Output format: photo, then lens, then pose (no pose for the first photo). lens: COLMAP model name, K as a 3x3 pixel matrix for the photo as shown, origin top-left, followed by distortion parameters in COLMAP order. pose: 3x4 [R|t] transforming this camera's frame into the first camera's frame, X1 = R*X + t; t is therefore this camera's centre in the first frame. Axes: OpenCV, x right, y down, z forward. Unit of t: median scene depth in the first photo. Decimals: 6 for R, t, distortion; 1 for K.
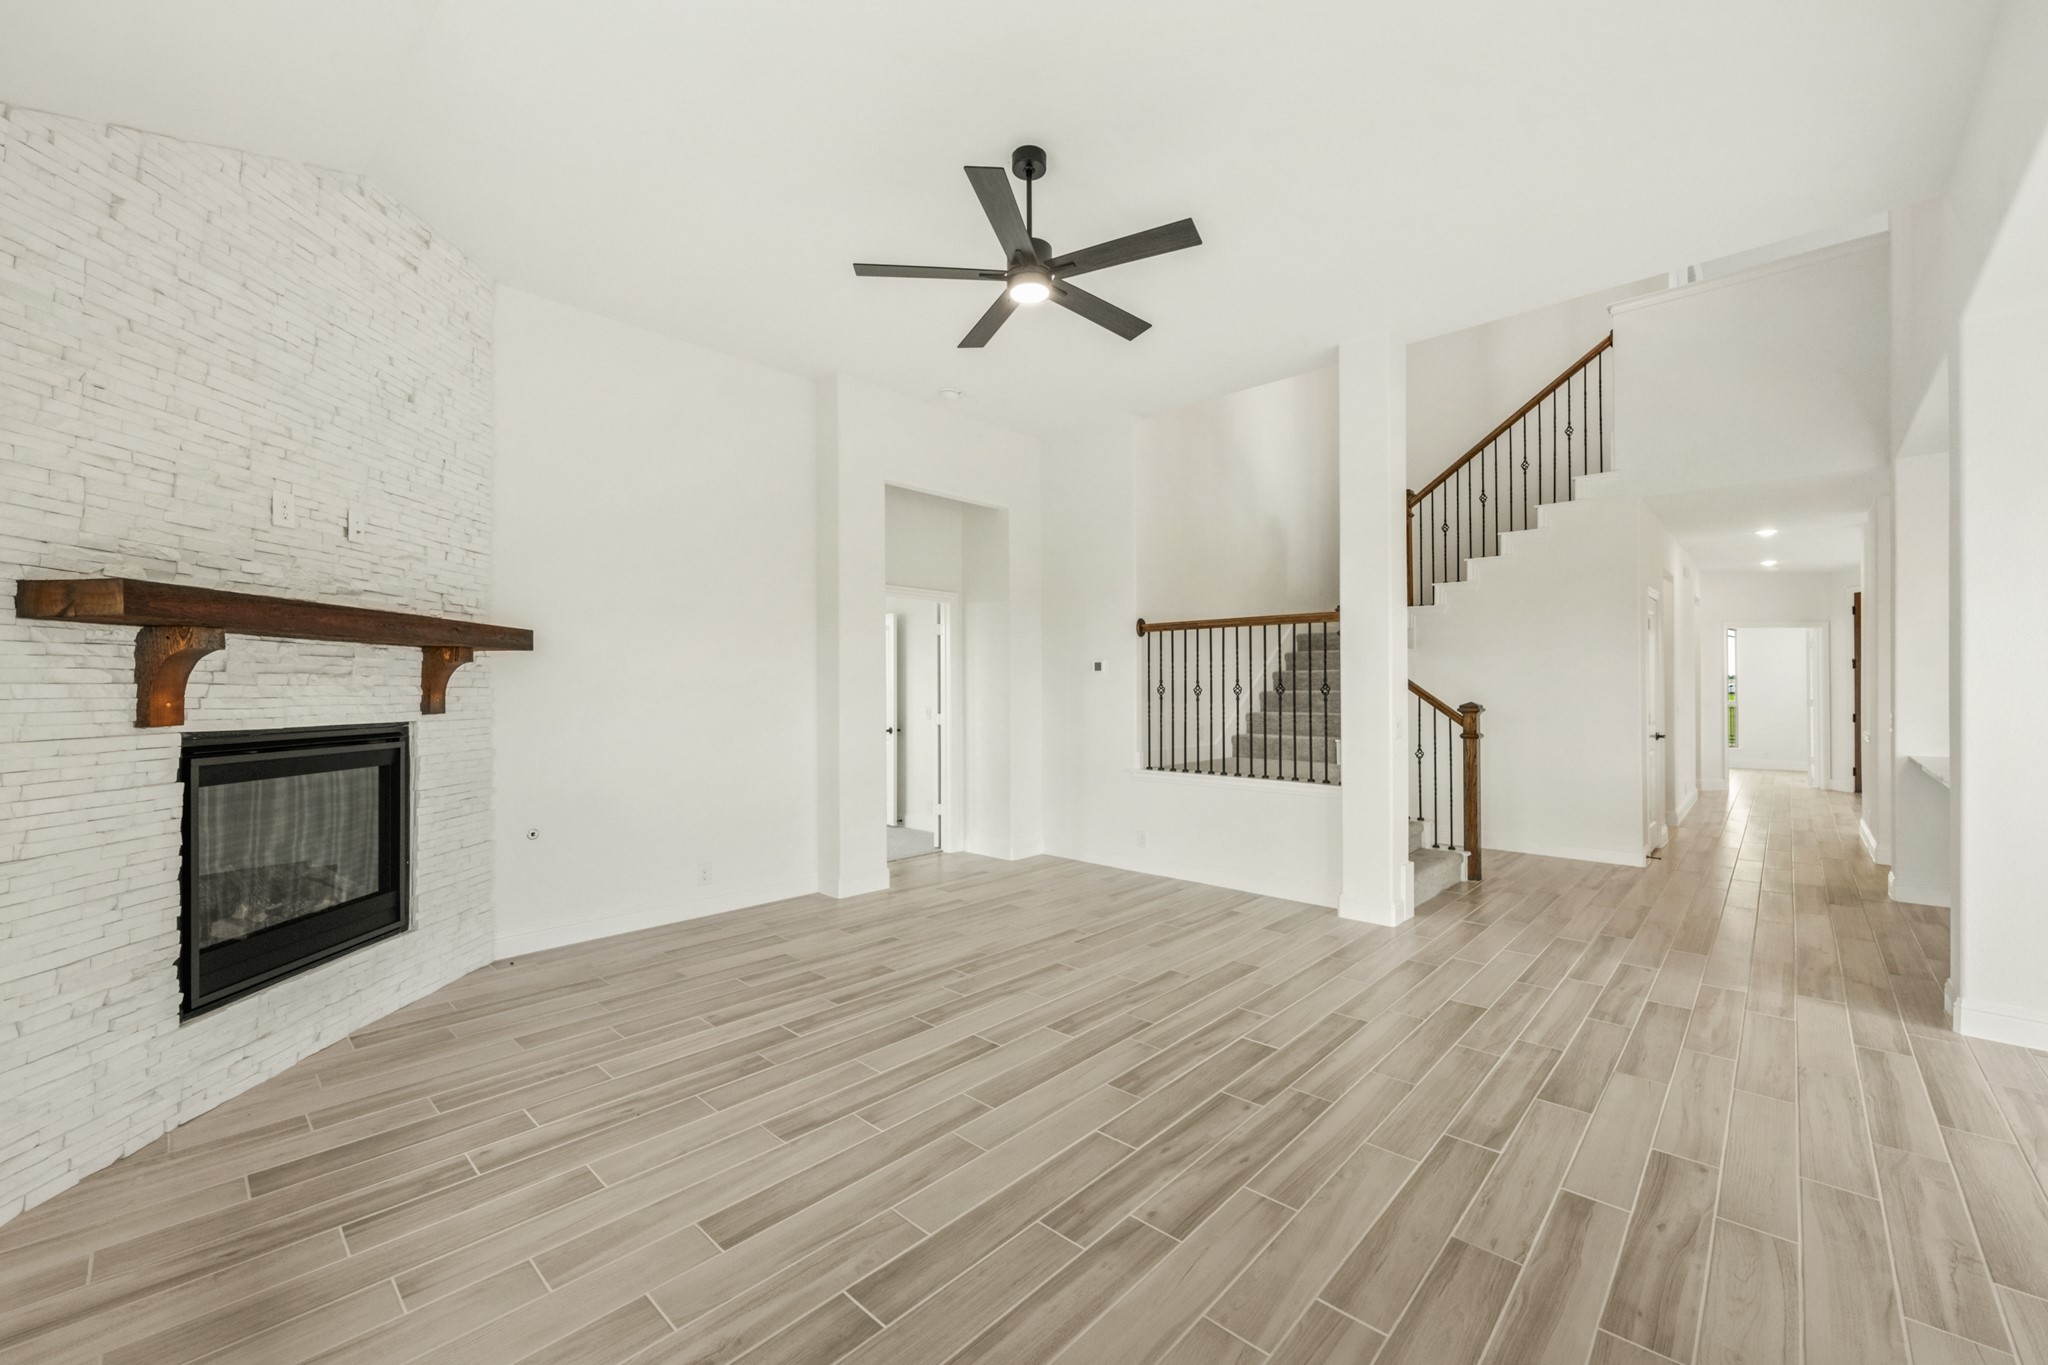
lens RADIAL K [[820.4, 0, 1024.0], [0, 820.4, 682.5], [0, 0, 1]] dist [-0.000402, -0.000130]
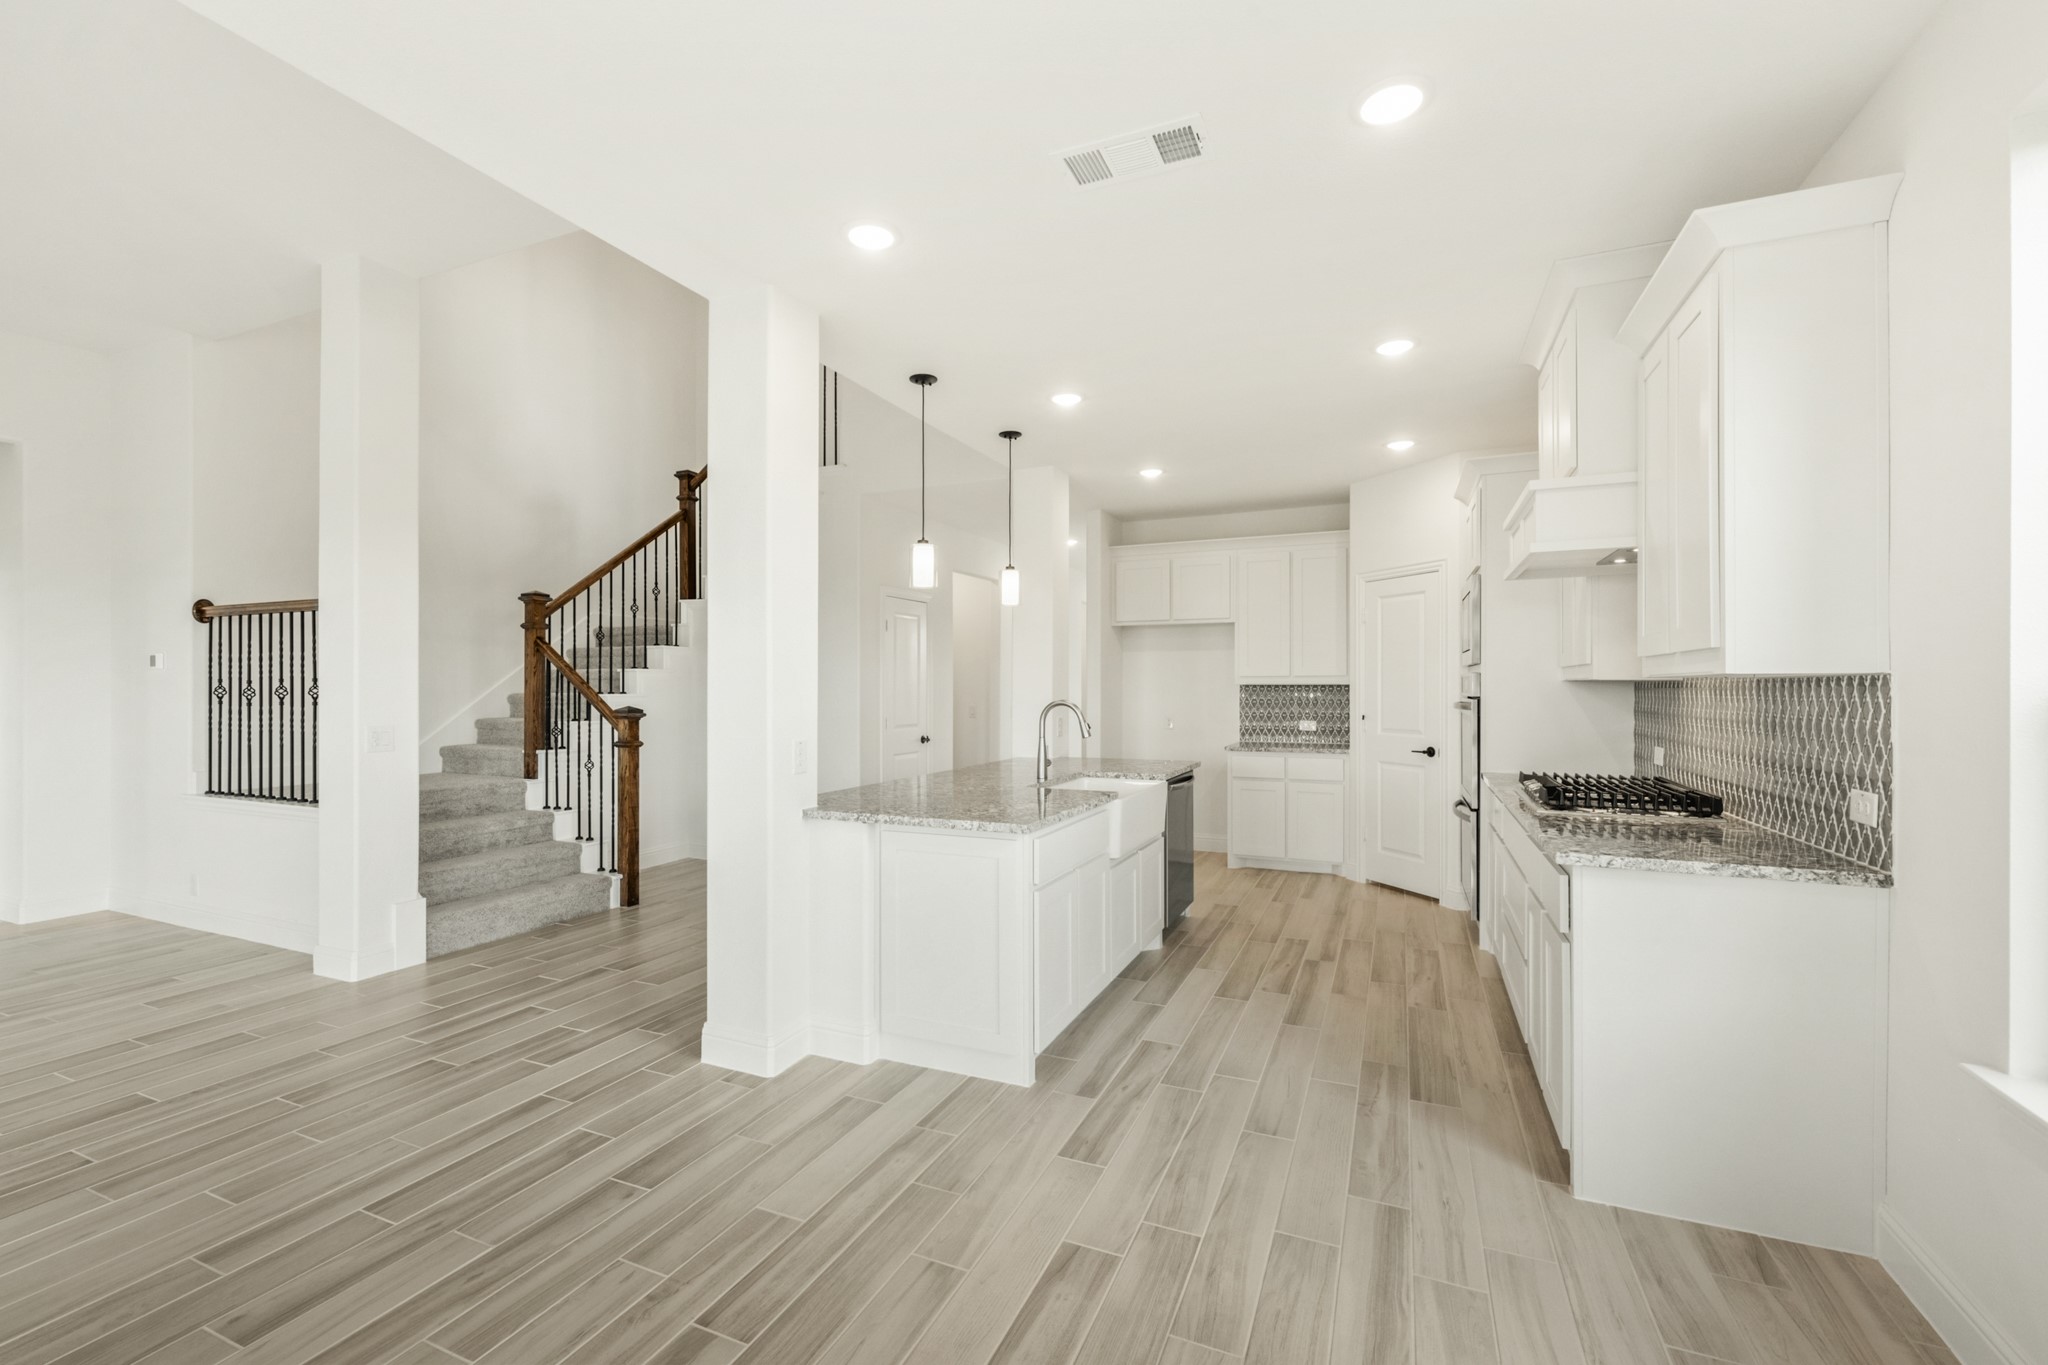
lens RADIAL K [[867.1, 0, 1024.0], [0, 867.1, 682.5], [0, 0, 1]] dist [0.001709, 0.000266]
pose [[0.941927, 0.005893, 0.335765, 0.634249], [-0.005701, 0.999983, -0.001557, -0.002966], [-0.335768, -0.000448, 0.941944, -0.033530]]
